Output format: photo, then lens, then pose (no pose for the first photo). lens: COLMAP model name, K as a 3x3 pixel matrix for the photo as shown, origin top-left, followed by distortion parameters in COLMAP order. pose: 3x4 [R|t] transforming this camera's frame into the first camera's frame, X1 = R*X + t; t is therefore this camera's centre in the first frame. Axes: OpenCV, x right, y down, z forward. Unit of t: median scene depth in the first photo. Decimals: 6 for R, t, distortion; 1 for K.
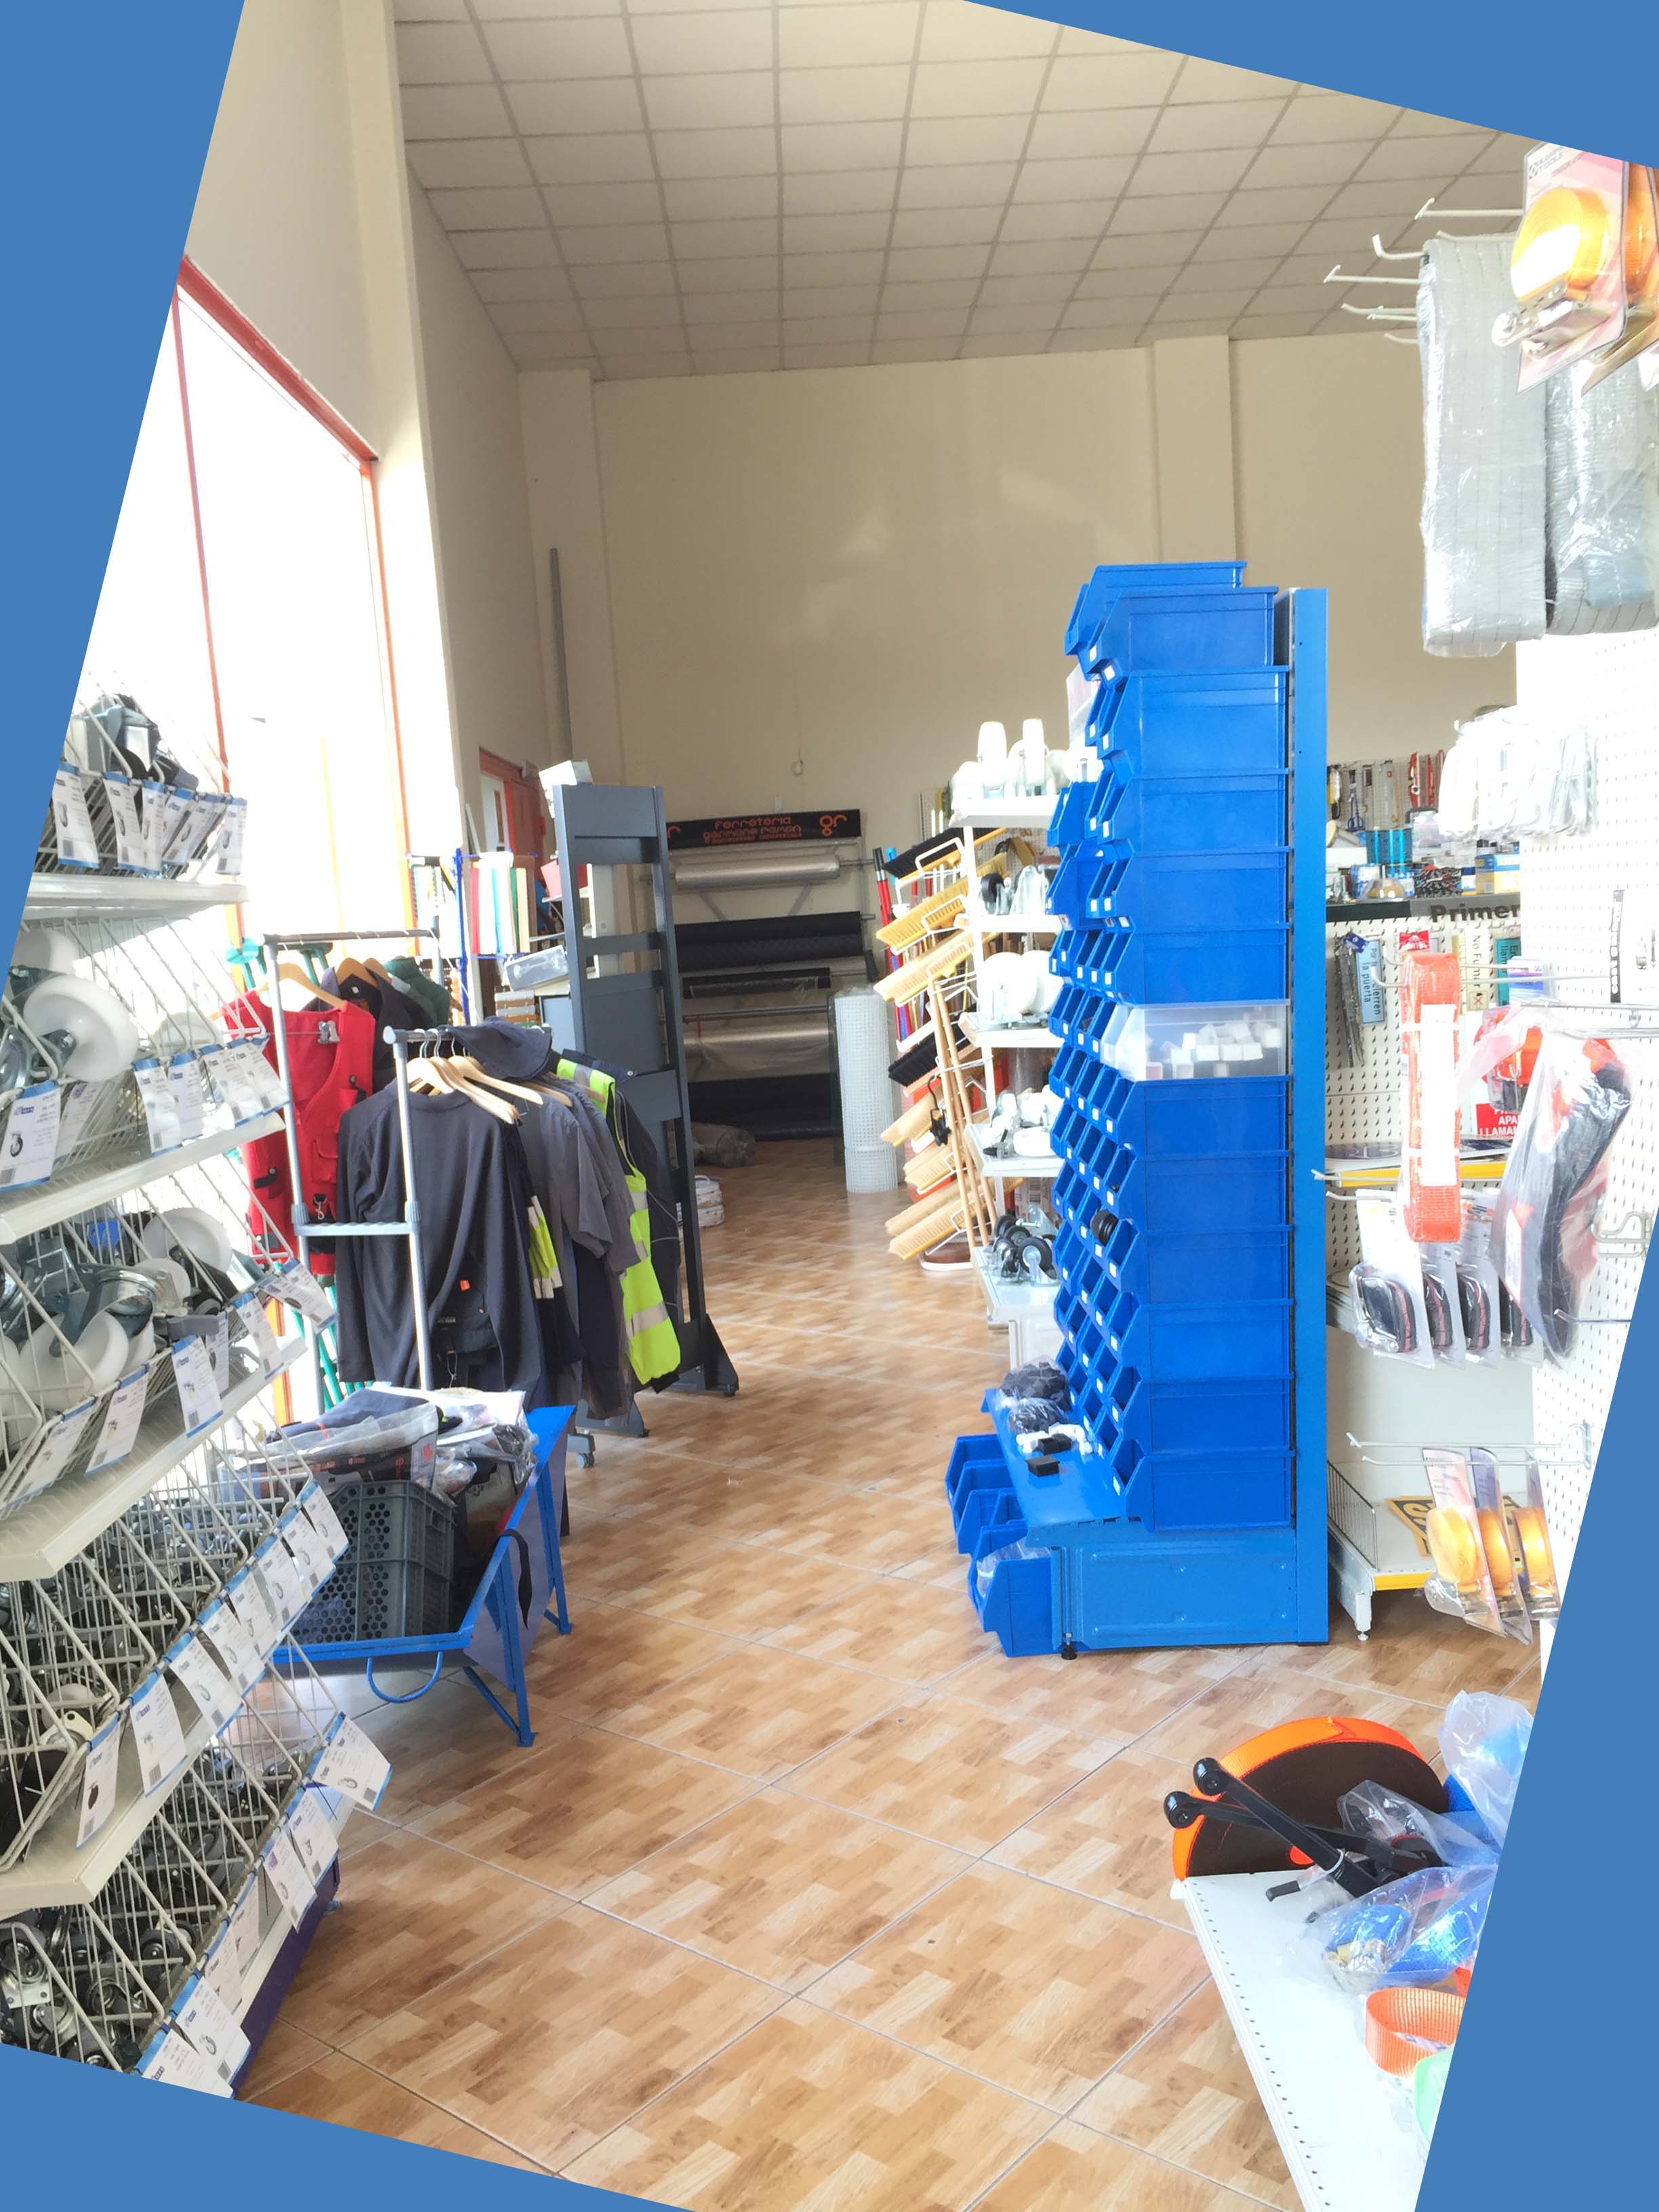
lens RADIAL K [[1889.1, 0, 836.0], [0, 1889.1, 1099.0], [0, 0, 1]] dist [0.067458, -0.091907]
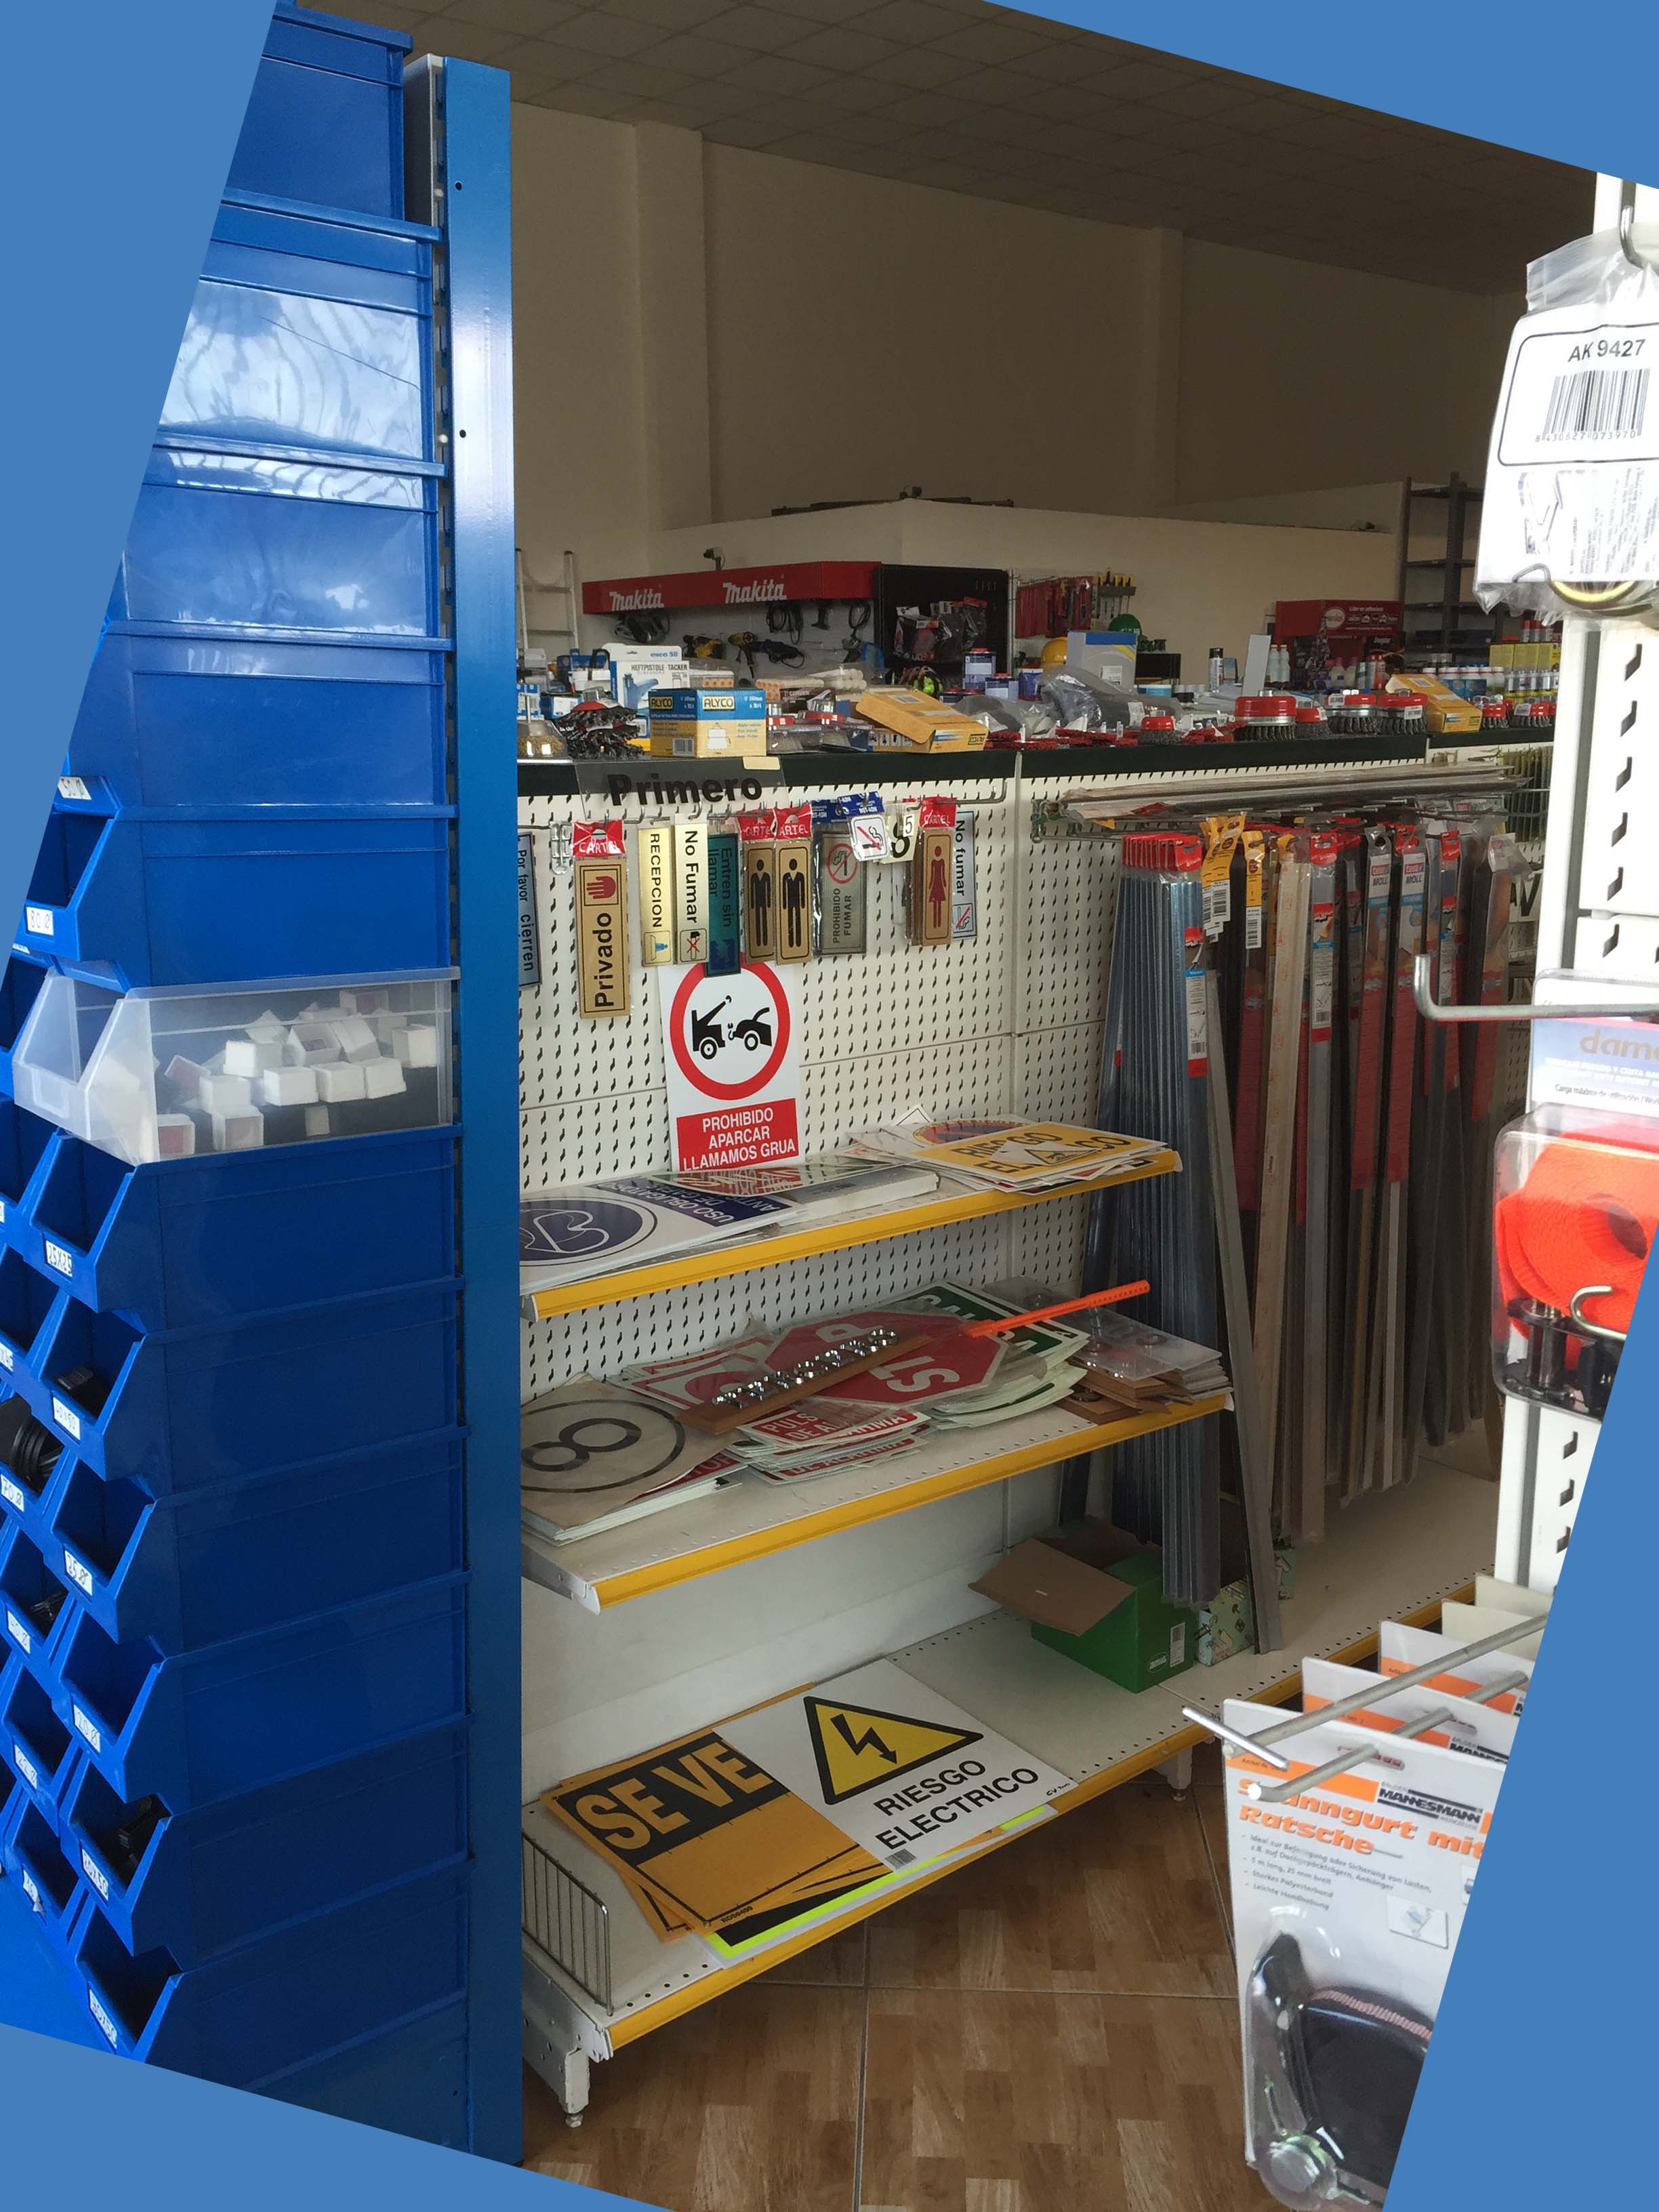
lens RADIAL K [[1889.1, 0, 820.6], [0, 1889.1, 1097.9], [0, 0, 1]] dist [0.067458, -0.091907]
pose [[0.798419, -0.067181, 0.598342, 0.038917], [0.019275, 0.996098, 0.086121, -0.091460], [-0.601793, -0.057227, 0.796599, 0.873687]]
